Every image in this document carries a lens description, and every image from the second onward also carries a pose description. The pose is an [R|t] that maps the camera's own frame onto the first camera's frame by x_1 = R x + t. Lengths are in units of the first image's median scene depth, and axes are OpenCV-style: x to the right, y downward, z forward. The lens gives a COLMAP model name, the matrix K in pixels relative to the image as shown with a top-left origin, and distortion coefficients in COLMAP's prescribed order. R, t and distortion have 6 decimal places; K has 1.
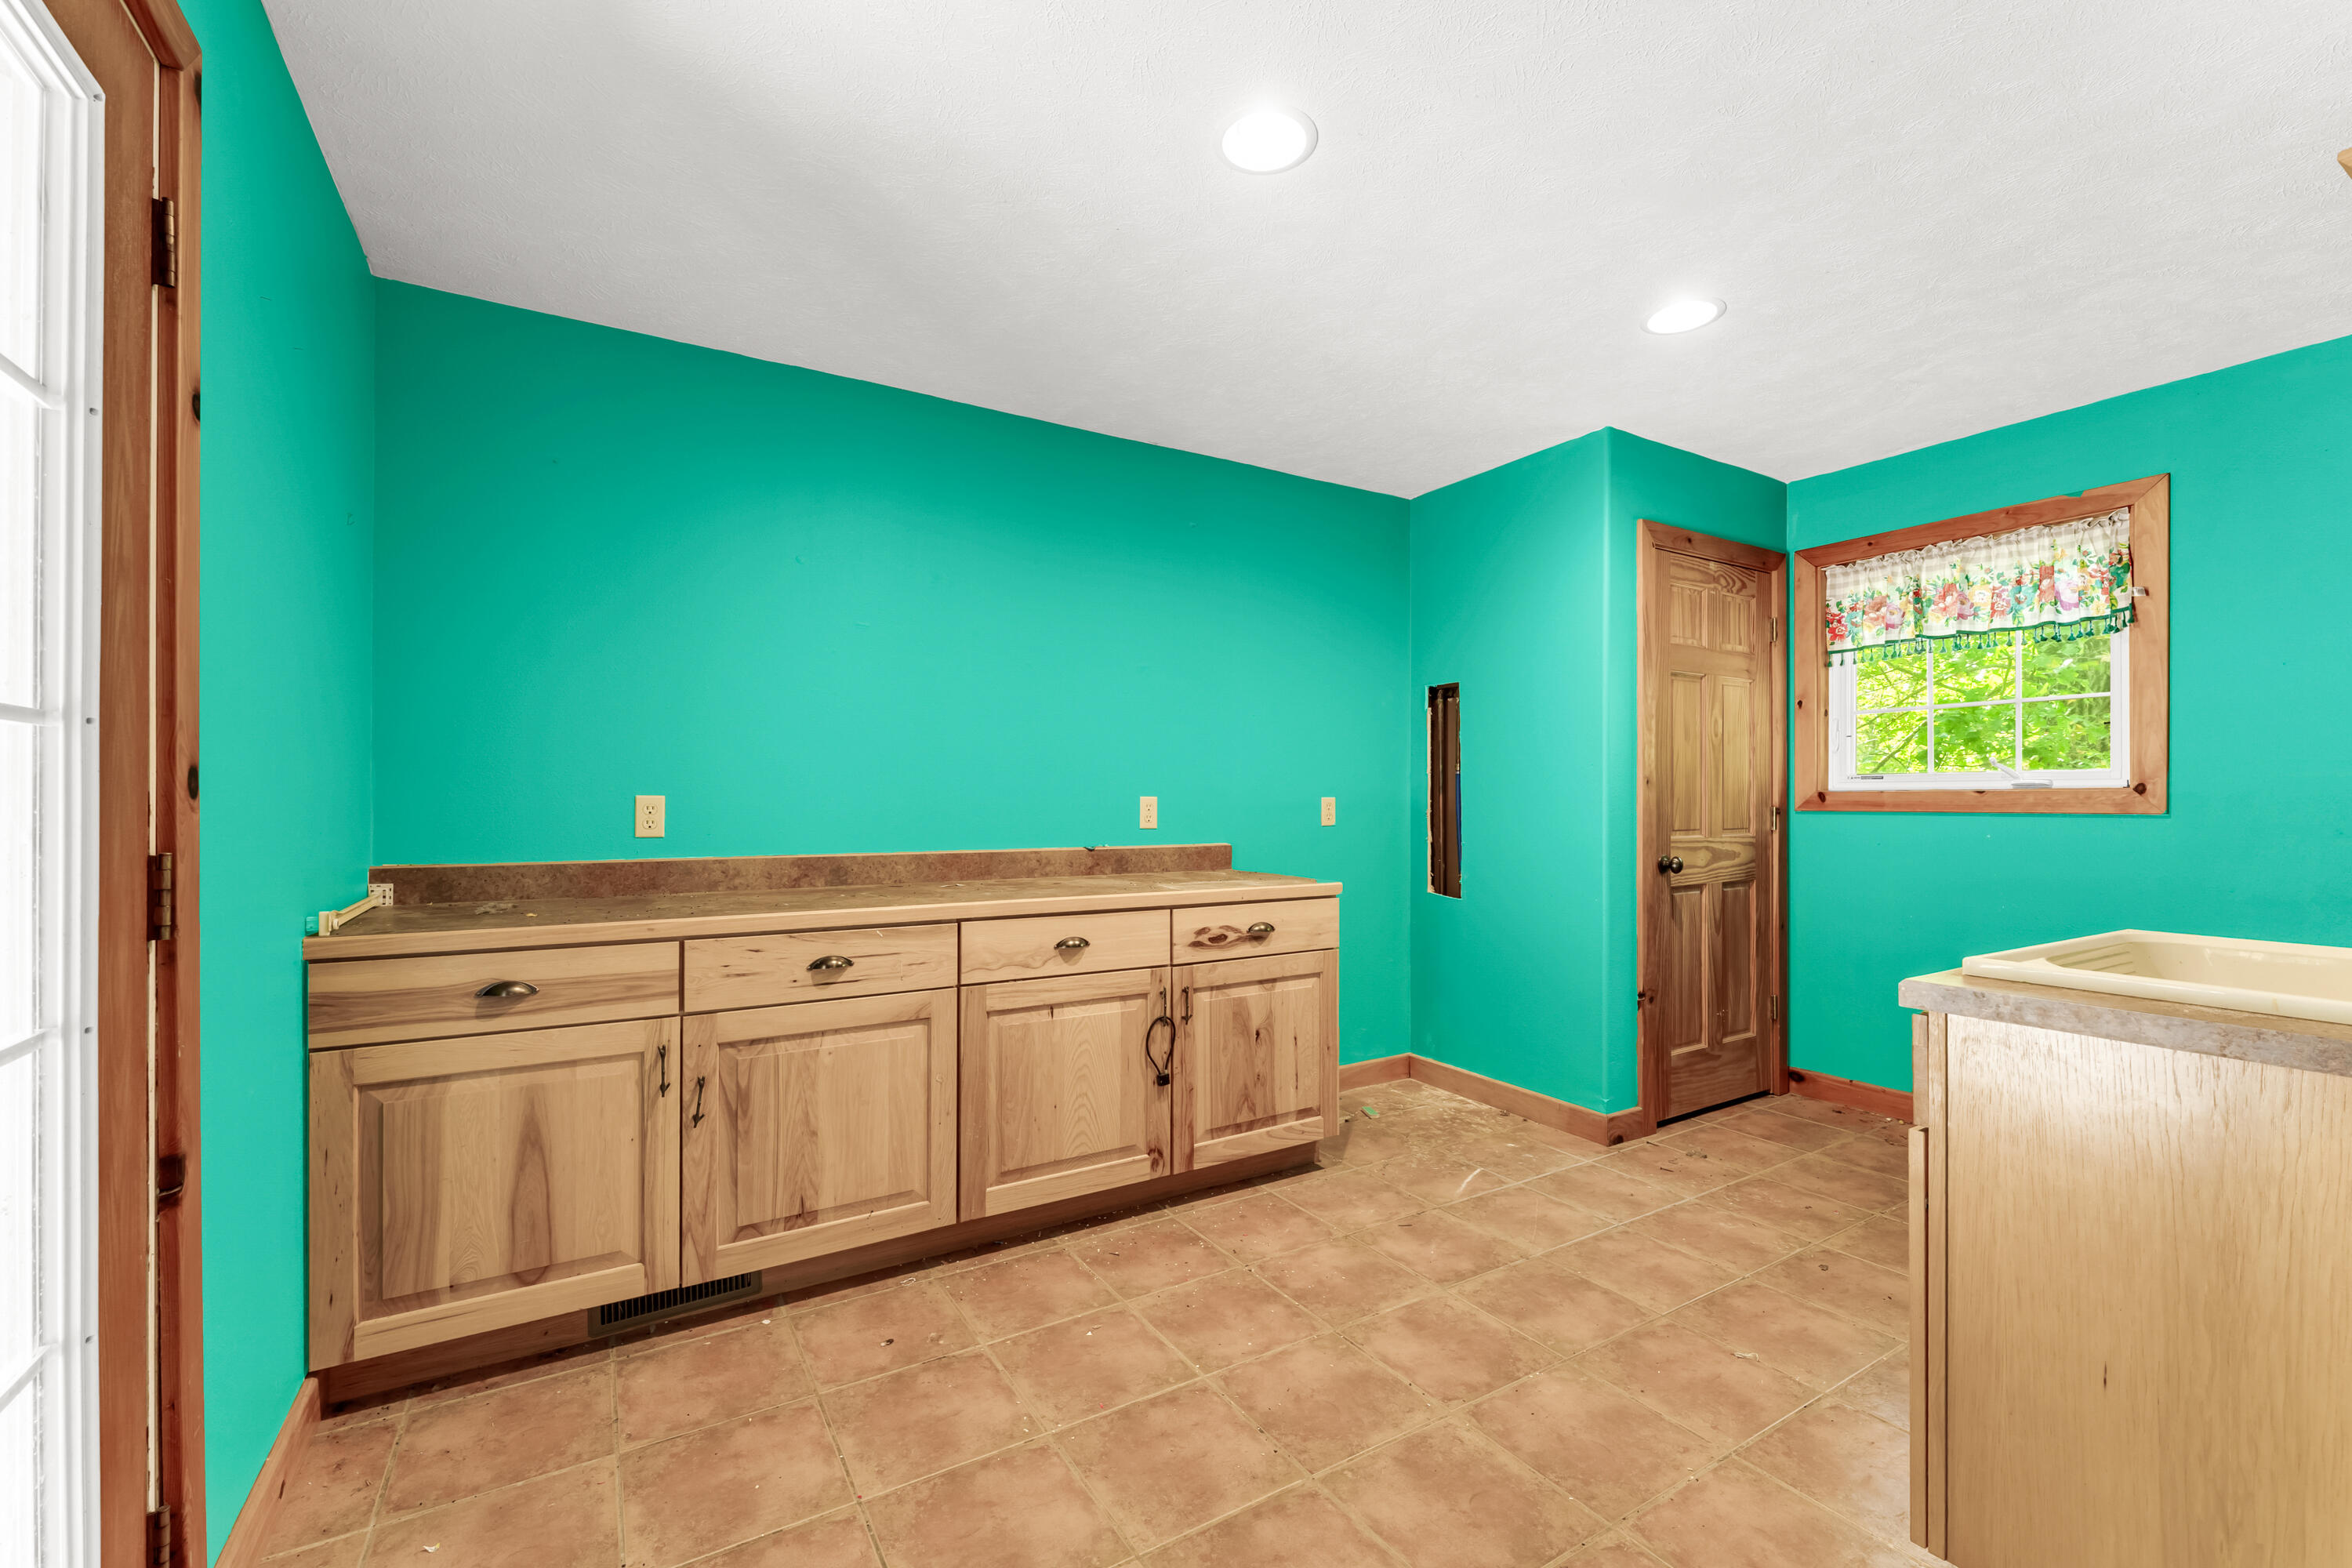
lens RADIAL K [[962.0, 0, 1174.5], [0, 962.0, 795.7], [0, 0, 1]] dist [0.001585, -0.000115]
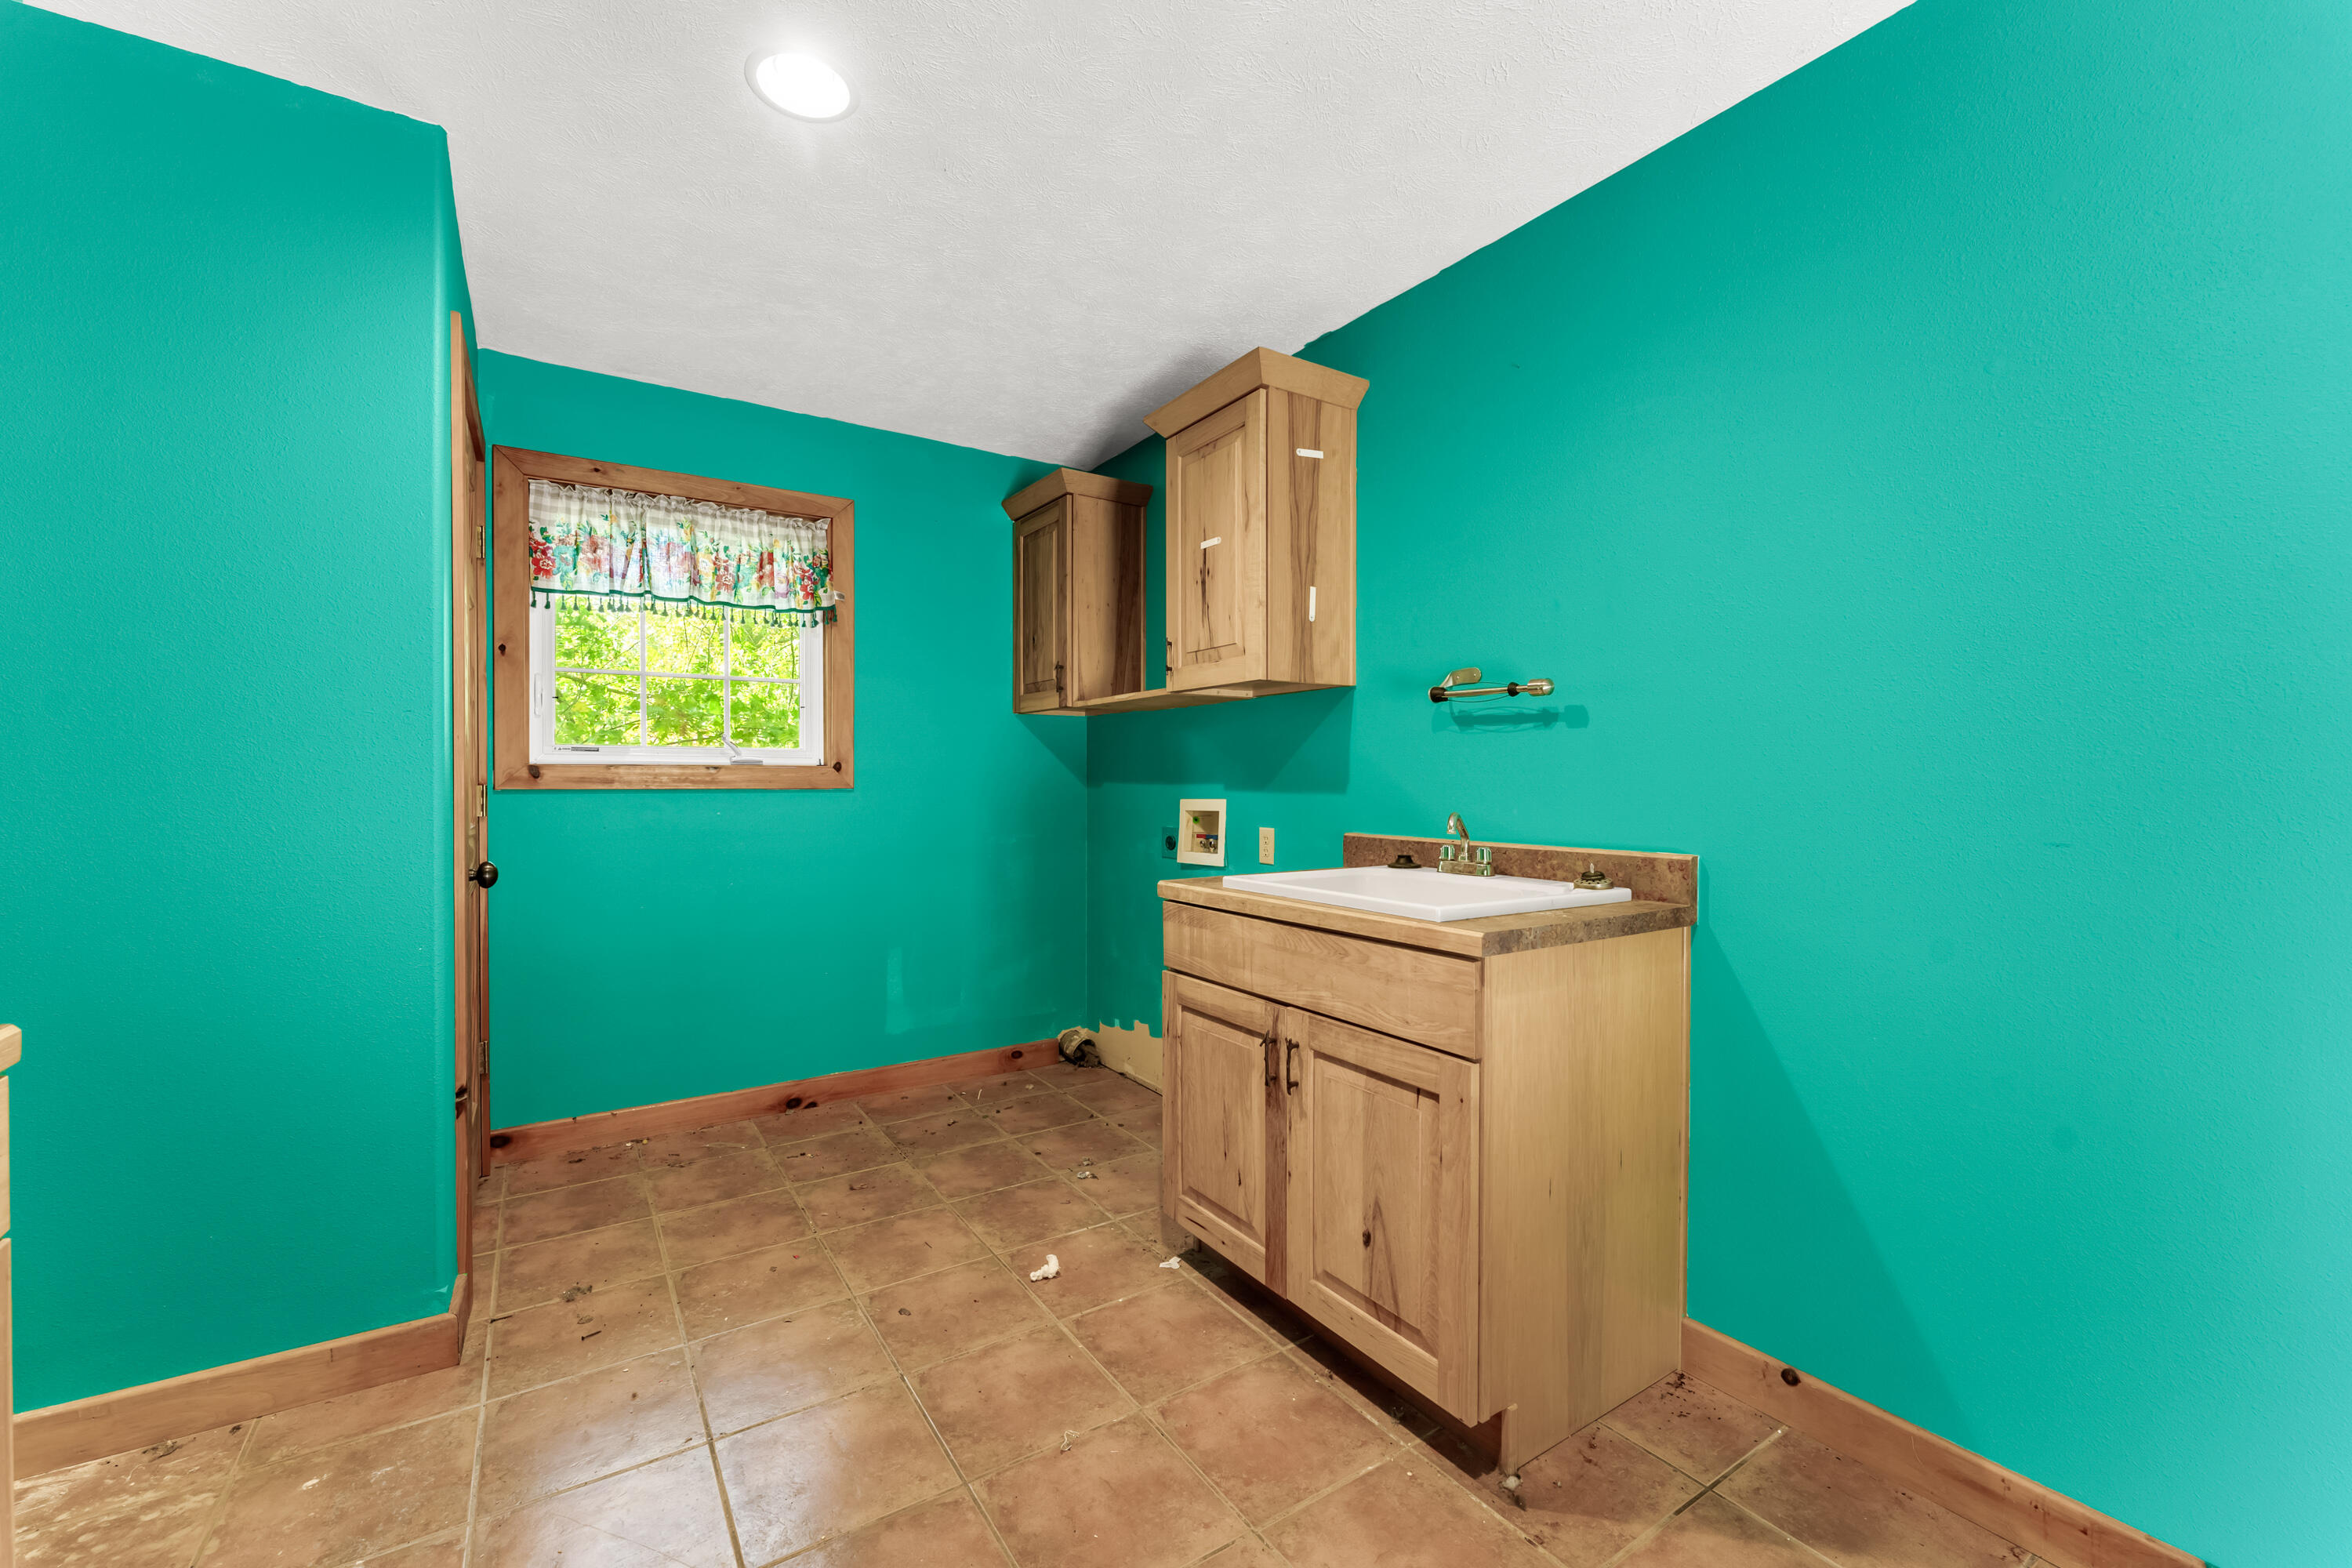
lens RADIAL K [[962.0, 0, 1175.4], [0, 962.0, 786.0], [0, 0, 1]] dist [0.001585, -0.000115]
pose [[-0.031413, -0.006791, 0.999483, -0.138717], [-0.006139, 0.999959, 0.006601, 0.004921], [-0.999488, -0.005929, -0.031453, 0.545403]]
